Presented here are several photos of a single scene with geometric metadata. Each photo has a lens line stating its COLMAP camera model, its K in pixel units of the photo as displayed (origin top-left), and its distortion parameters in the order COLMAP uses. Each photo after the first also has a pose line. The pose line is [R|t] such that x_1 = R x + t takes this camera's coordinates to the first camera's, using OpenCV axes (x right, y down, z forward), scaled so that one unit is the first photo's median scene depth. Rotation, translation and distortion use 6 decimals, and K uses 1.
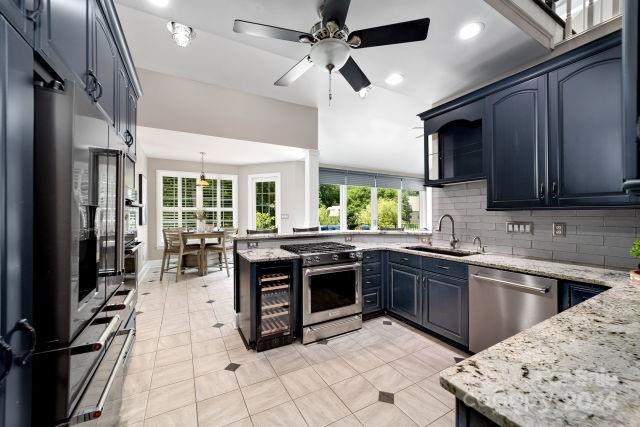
lens RADIAL K [[250.6, 0, 319.5], [0, 250.6, 212.5], [0, 0, 1]] dist [-0.001010, -0.000120]
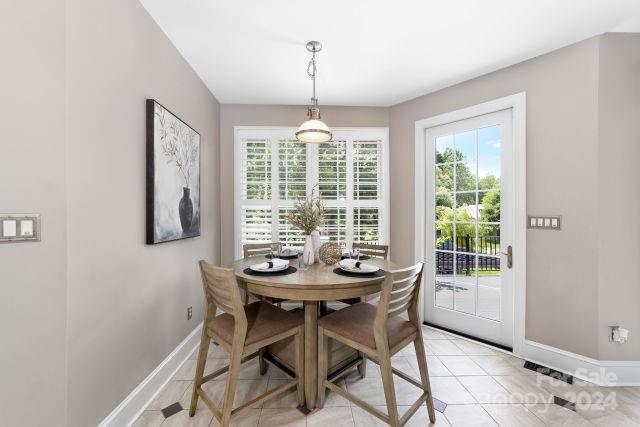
lens RADIAL K [[250.6, 0, 319.5], [0, 250.6, 212.5], [0, 0, 1]] dist [-0.001010, -0.000120]
pose [[0.895940, 0.002109, -0.444171, -0.246589], [0.001157, 0.999974, 0.007081, 0.000107], [0.444174, -0.006858, 0.895914, 0.562678]]
